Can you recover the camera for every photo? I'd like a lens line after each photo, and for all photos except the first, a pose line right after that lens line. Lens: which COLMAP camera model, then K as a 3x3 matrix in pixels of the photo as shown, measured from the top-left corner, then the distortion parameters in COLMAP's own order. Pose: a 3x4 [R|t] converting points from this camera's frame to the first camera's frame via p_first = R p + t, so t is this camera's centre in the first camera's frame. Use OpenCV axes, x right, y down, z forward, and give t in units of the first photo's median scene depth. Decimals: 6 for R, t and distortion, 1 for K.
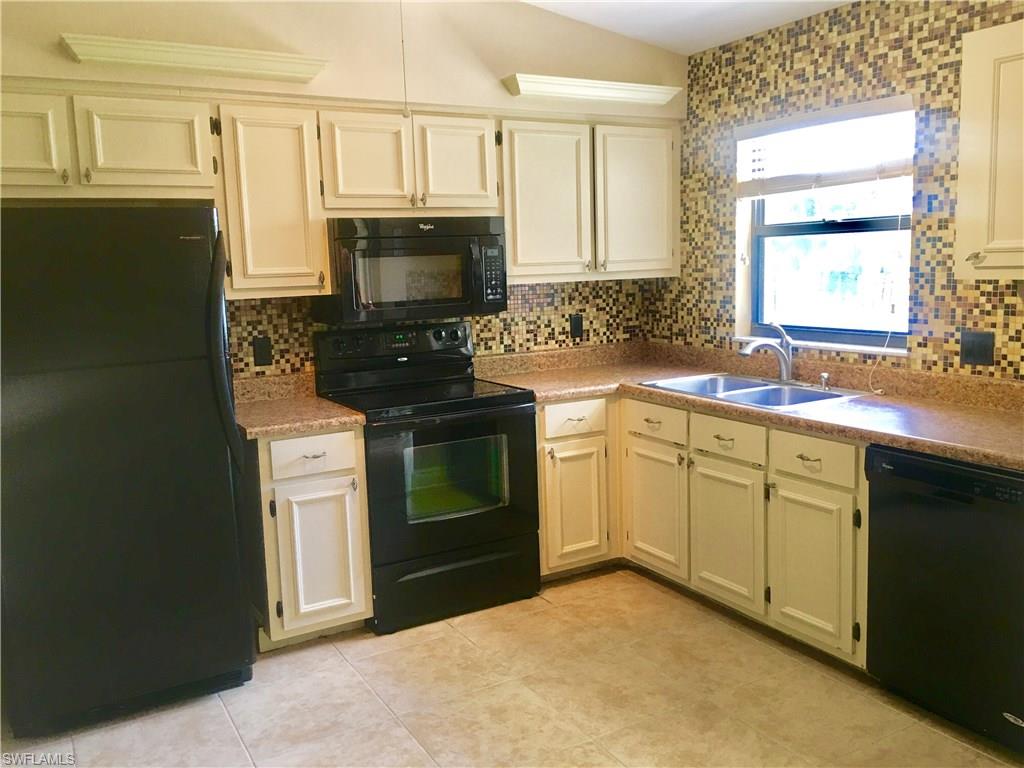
lens RADIAL K [[870.9, 0, 513.6], [0, 870.9, 382.3], [0, 0, 1]] dist [0.057434, -0.065359]
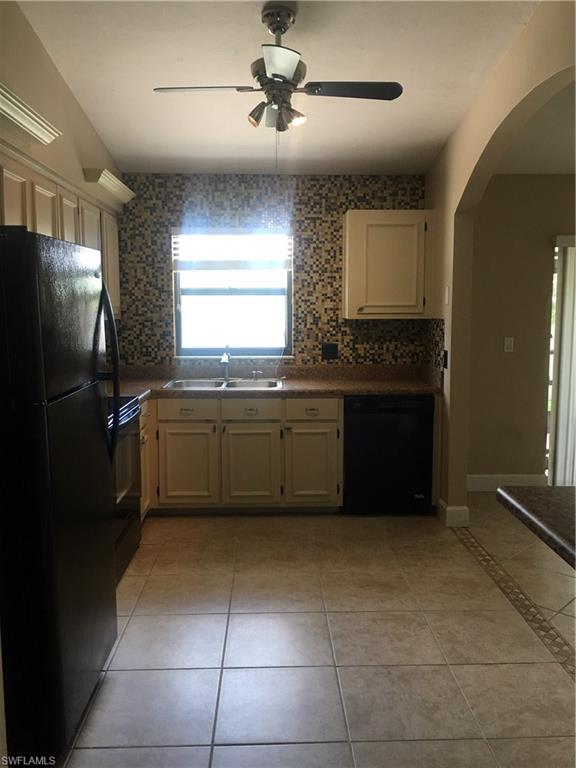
lens RADIAL K [[653.1, 0, 291.3], [0, 653.1, 383.8], [0, 0, 1]] dist [0.057434, -0.065359]
pose [[0.467991, -0.080278, 0.880079, -0.778498], [0.111429, 0.993278, 0.031351, -0.017522], [-0.876680, 0.083394, 0.473791, 0.273308]]
